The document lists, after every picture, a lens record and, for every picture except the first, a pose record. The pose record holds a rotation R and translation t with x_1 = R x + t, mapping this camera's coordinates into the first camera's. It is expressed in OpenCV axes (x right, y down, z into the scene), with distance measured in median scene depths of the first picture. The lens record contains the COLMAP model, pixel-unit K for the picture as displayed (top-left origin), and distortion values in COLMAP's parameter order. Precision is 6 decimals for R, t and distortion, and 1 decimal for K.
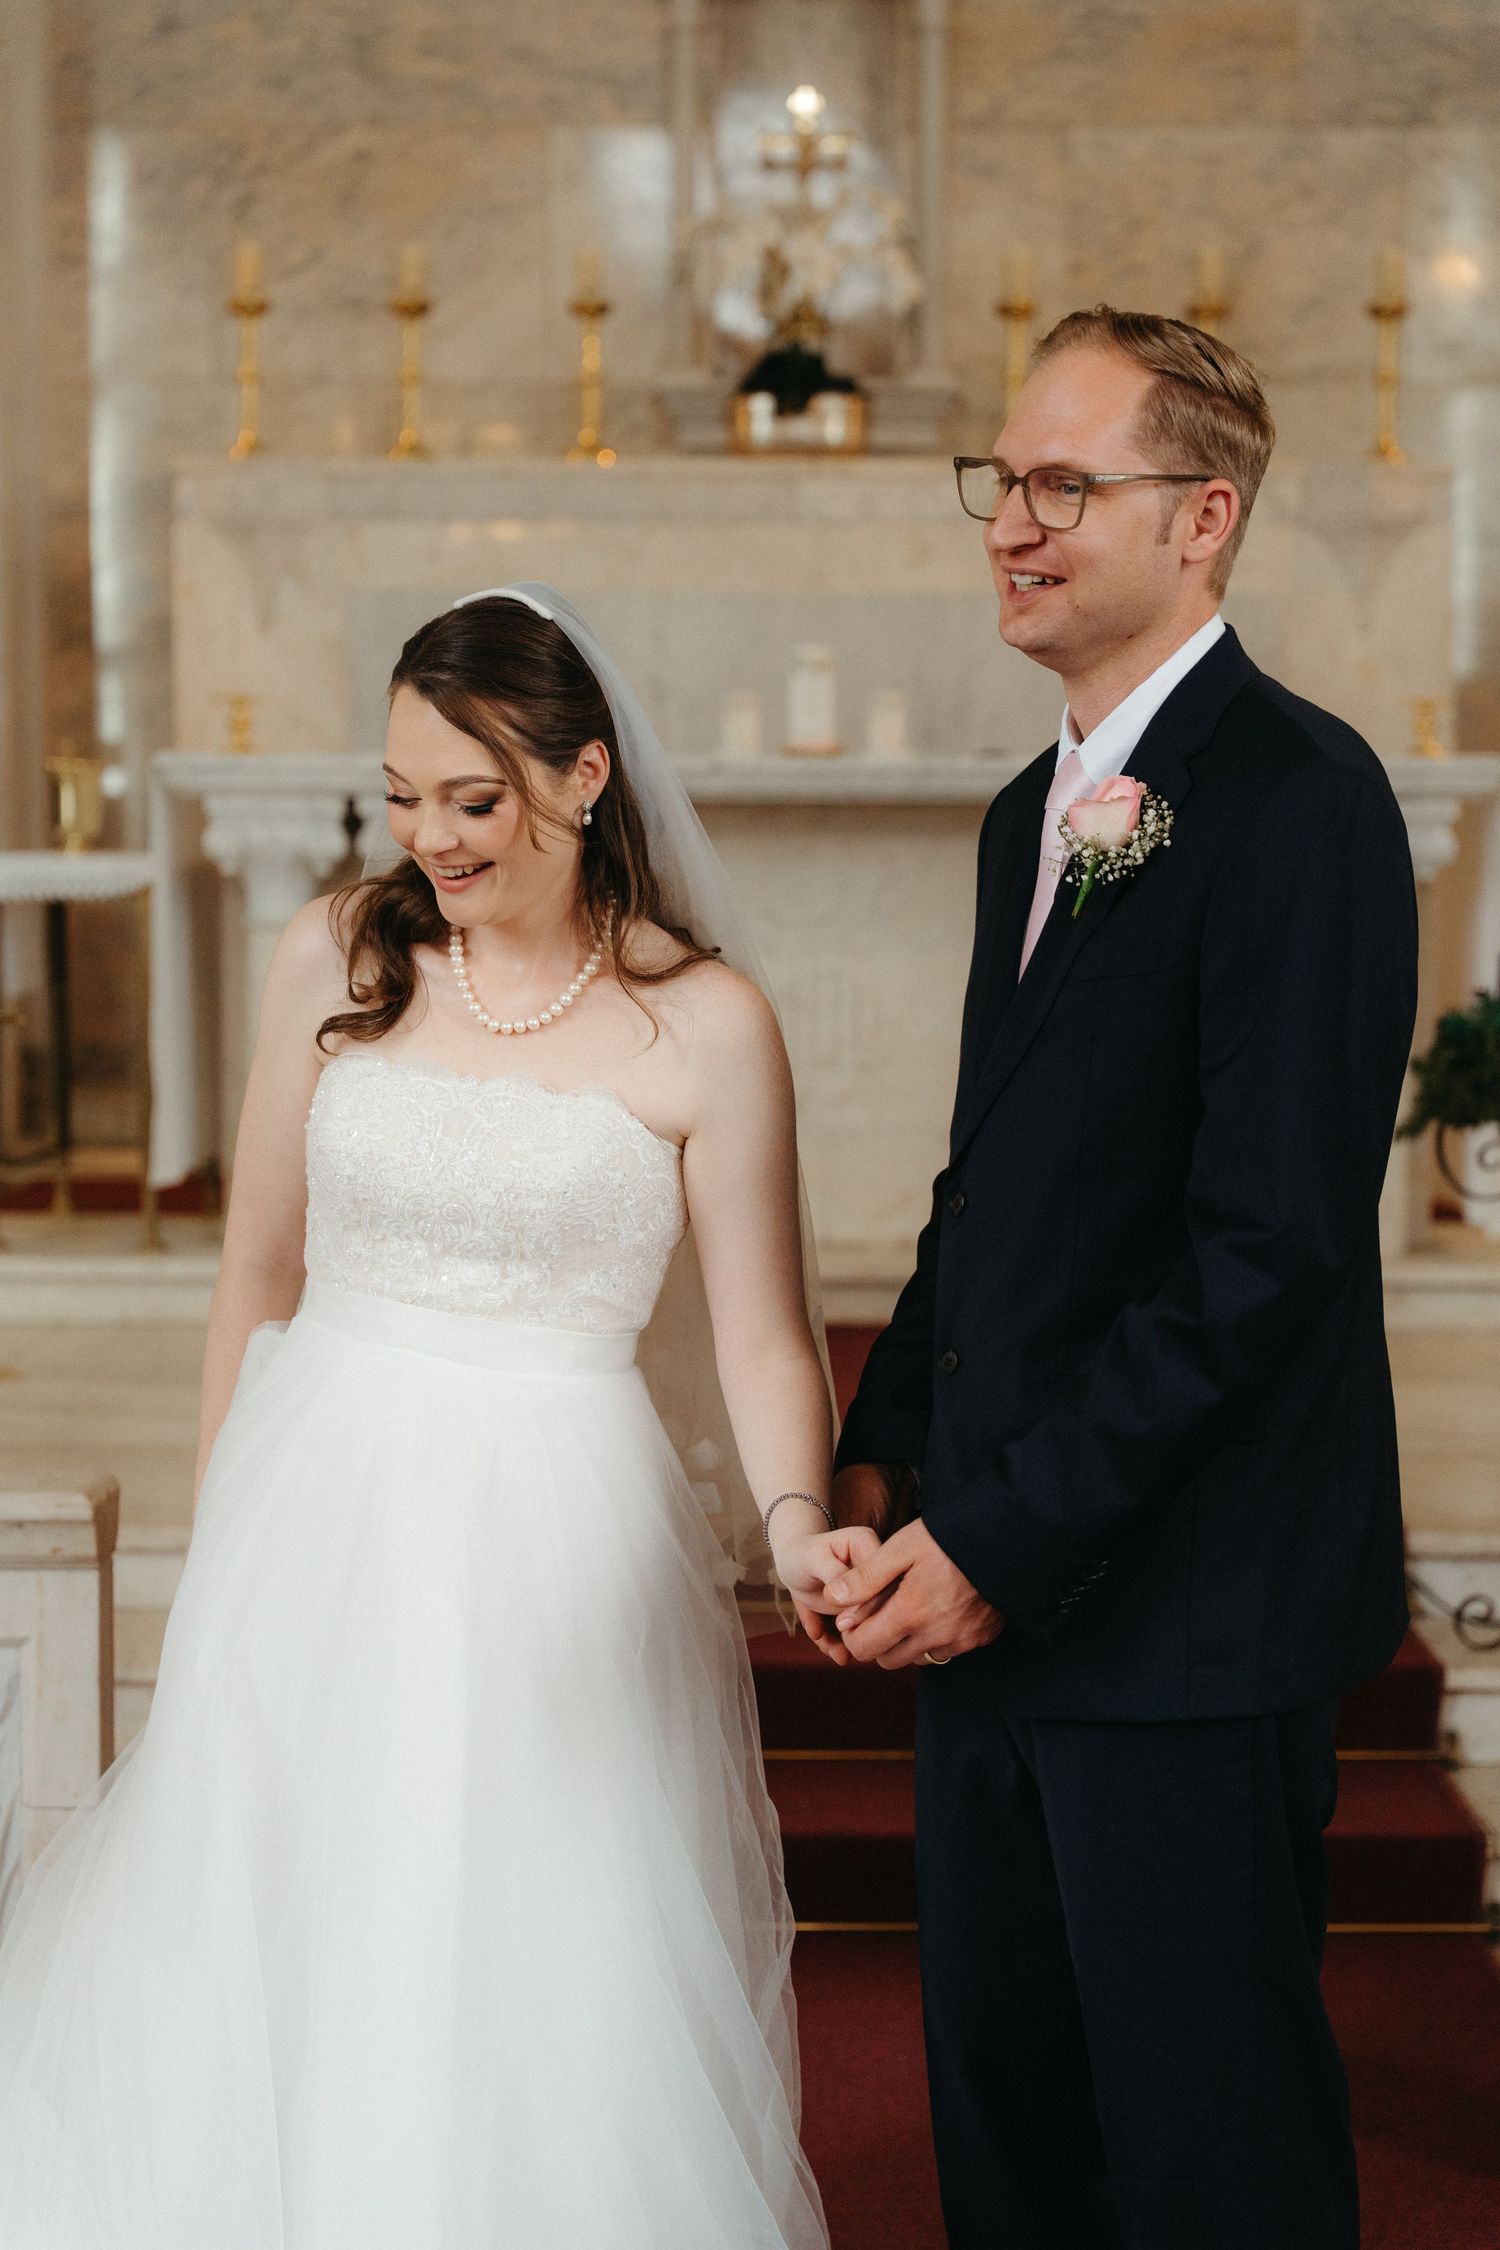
lens RADIAL K [[5620.3, 0, 780.5], [0, 5620.3, 1167.9], [0, 0, 1]] dist [0.121470, 0.000000]
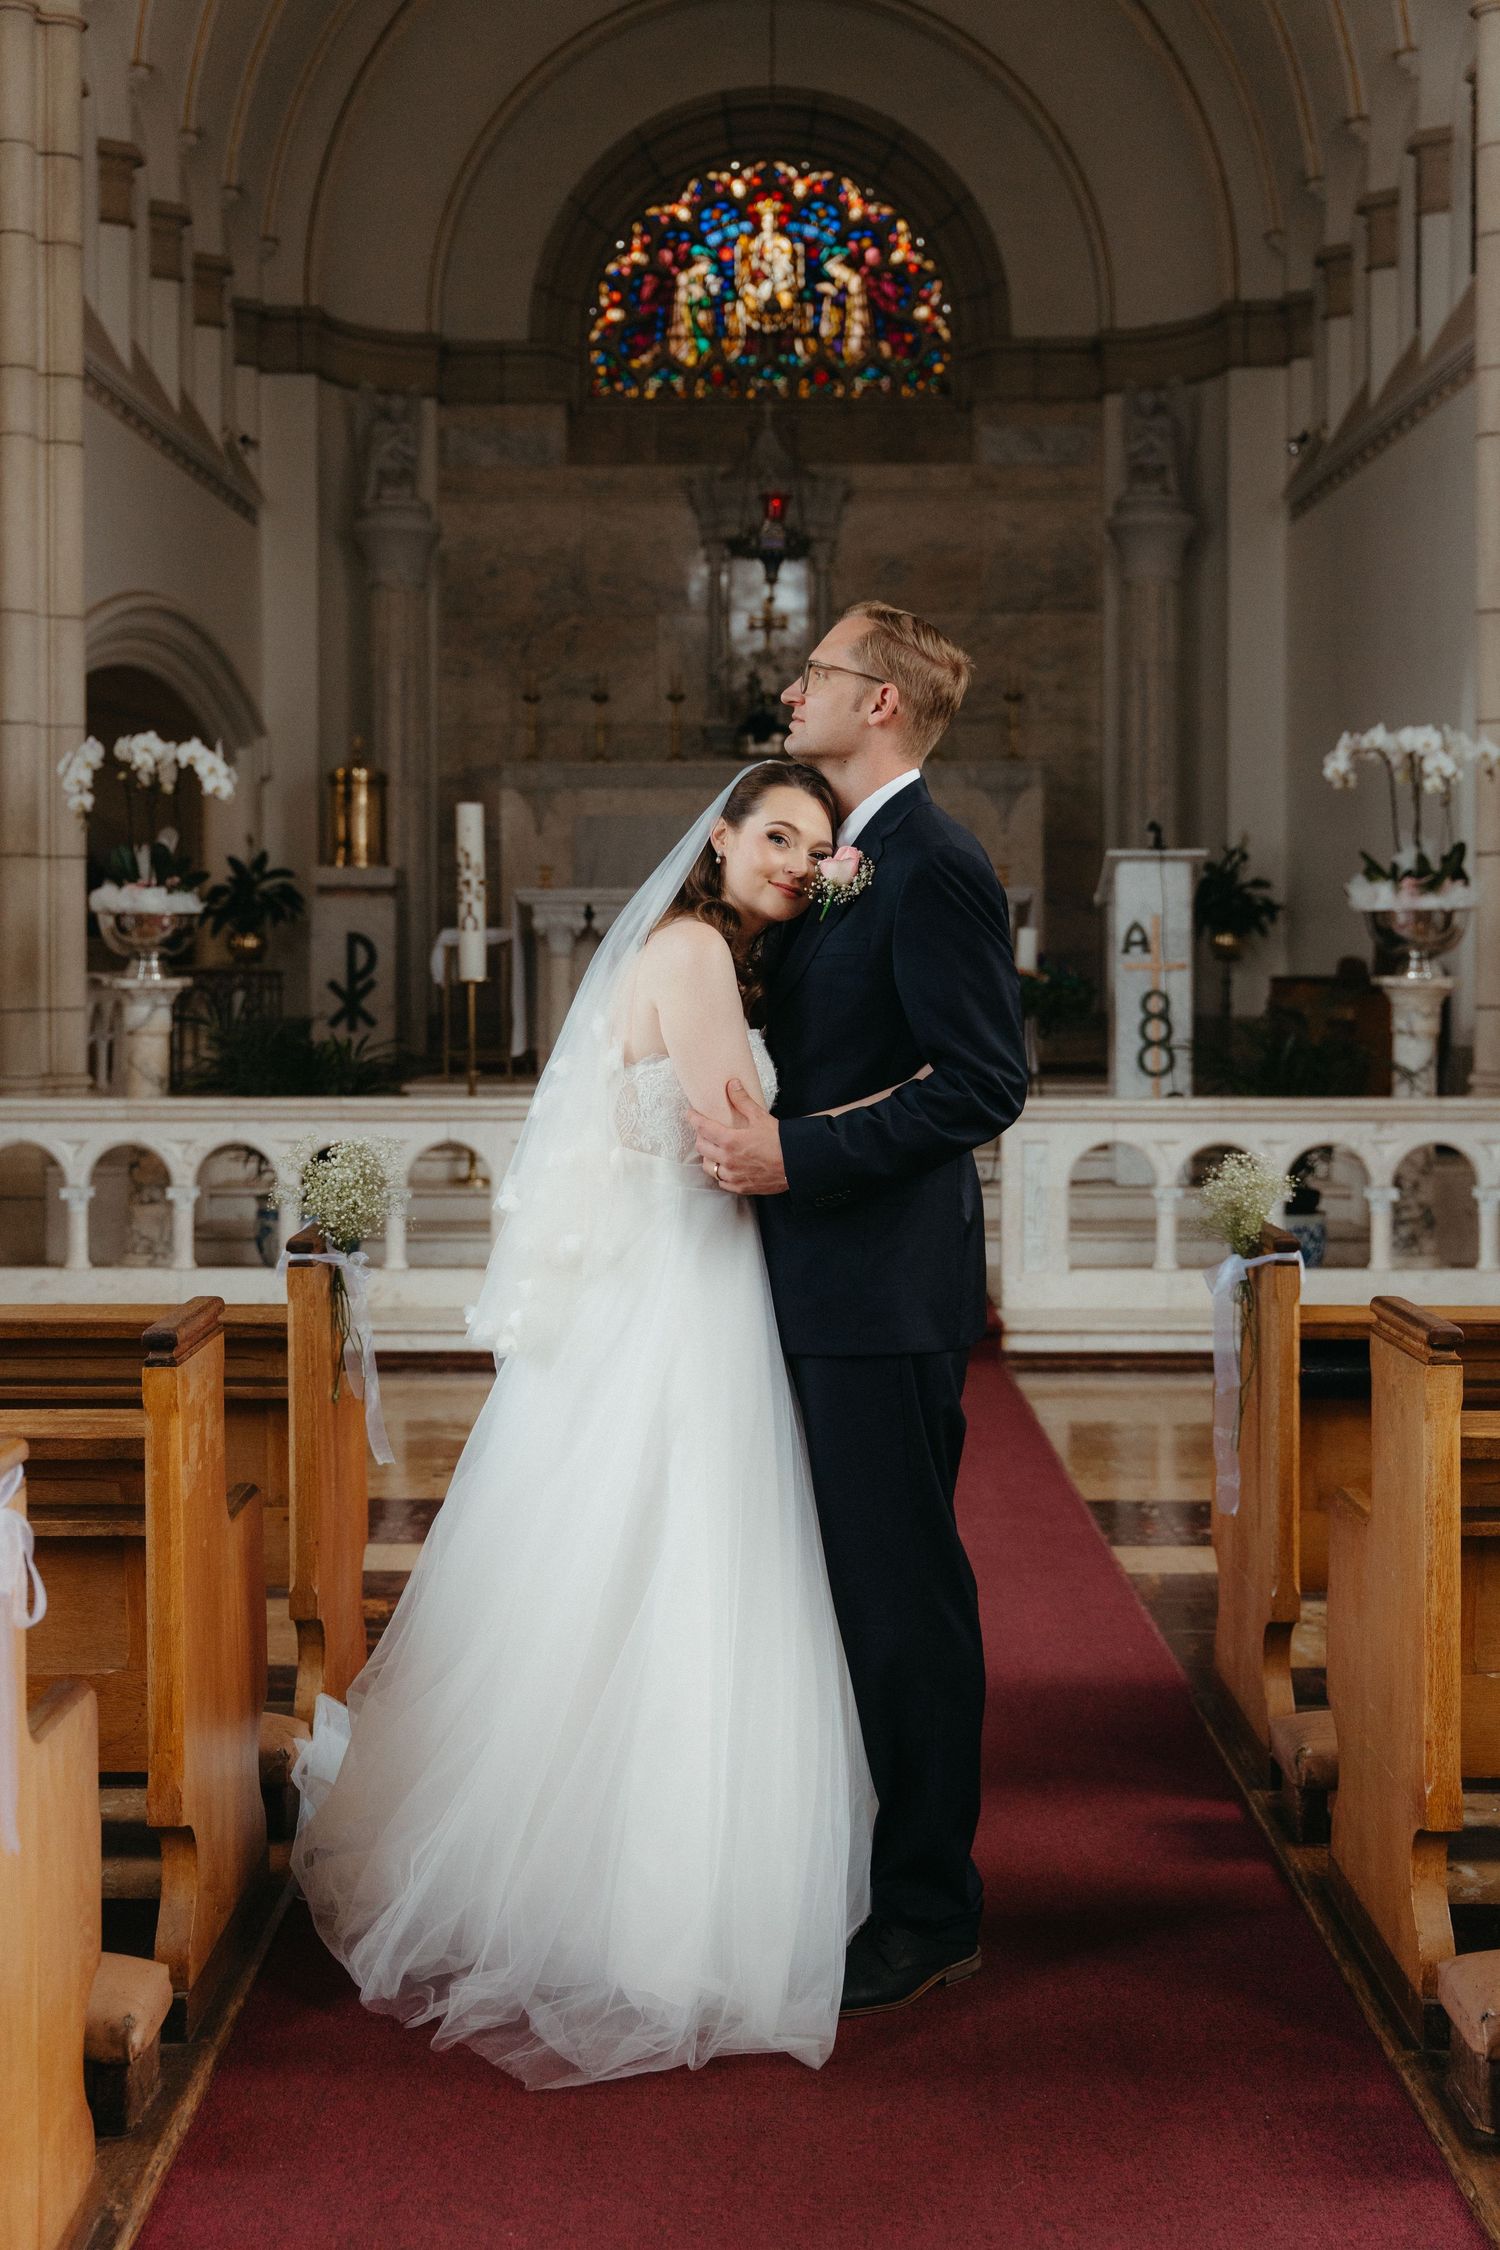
lens RADIAL K [[3560.9, 0, 743.6], [0, 3560.9, 963.9], [0, 0, 1]] dist [0.042375, 0.000000]
pose [[0.999948, -0.005354, -0.008675, 0.006879], [0.004932, 0.998841, -0.047882, 0.030517], [0.008922, 0.047836, 0.998815, -0.483681]]
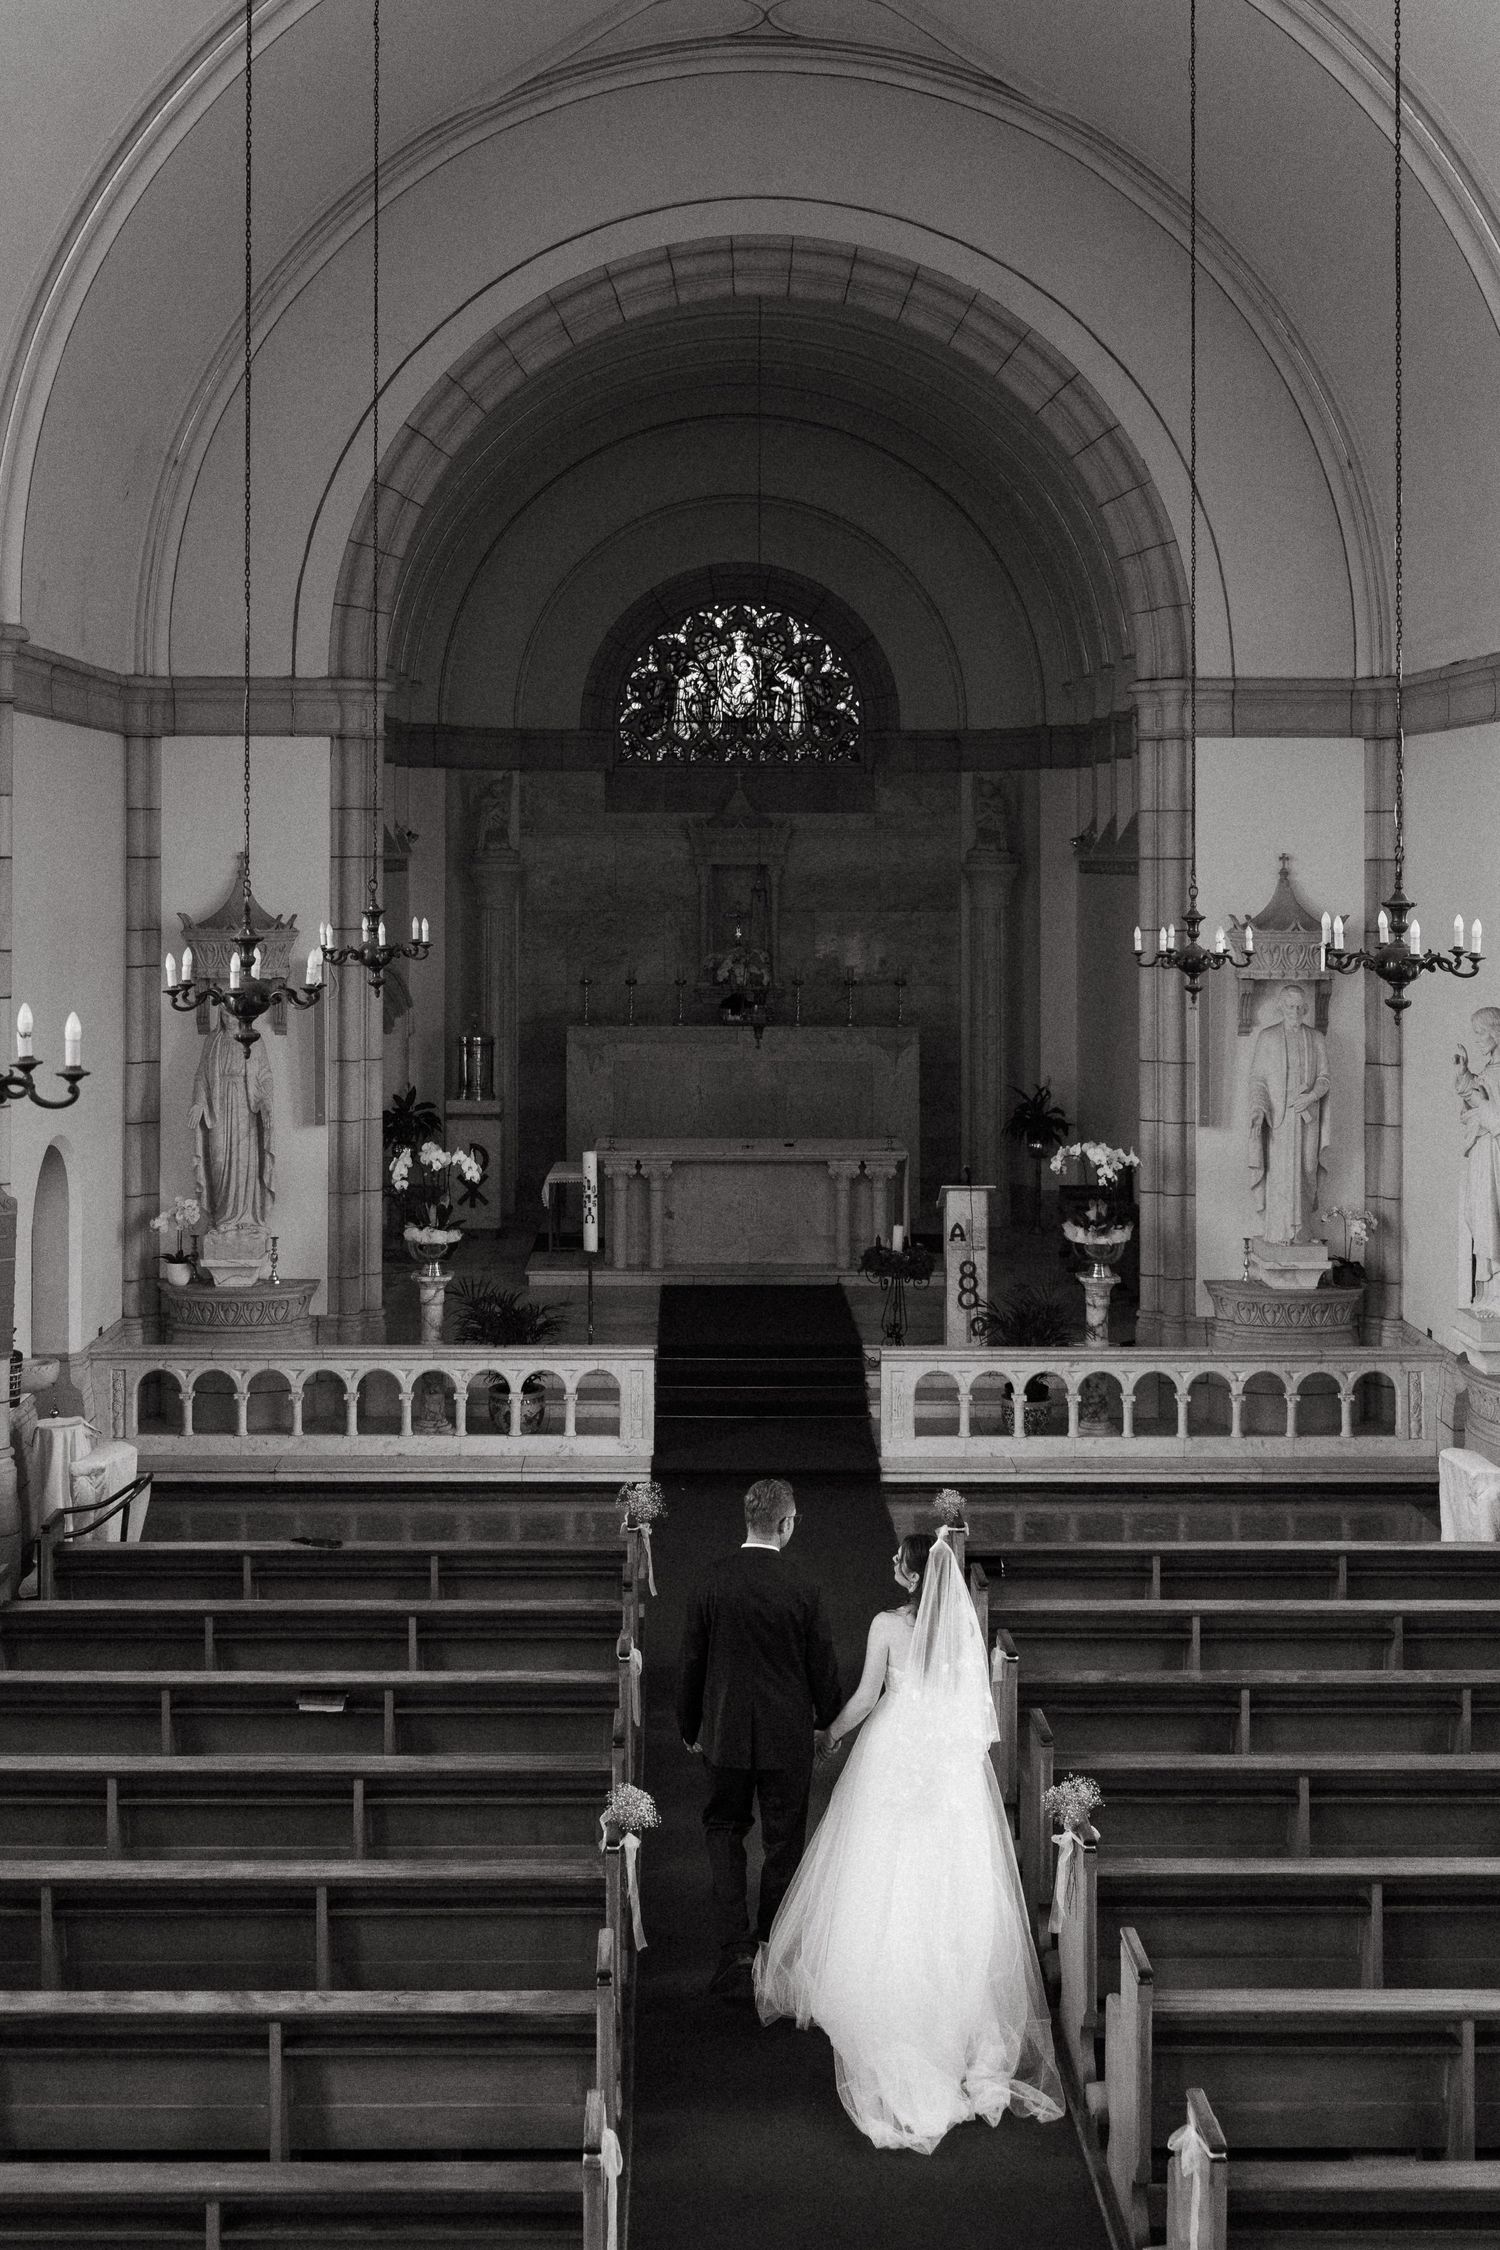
lens RADIAL K [[3821.7, 0, 745.5], [0, 3821.7, 680.0], [0, 0, 1]] dist [0.059146, 0.000000]
pose [[0.999865, -0.002766, 0.016199, -0.031293], [0.004033, 0.996892, -0.078677, -0.152534], [-0.015931, 0.078732, 0.996769, -1.461329]]
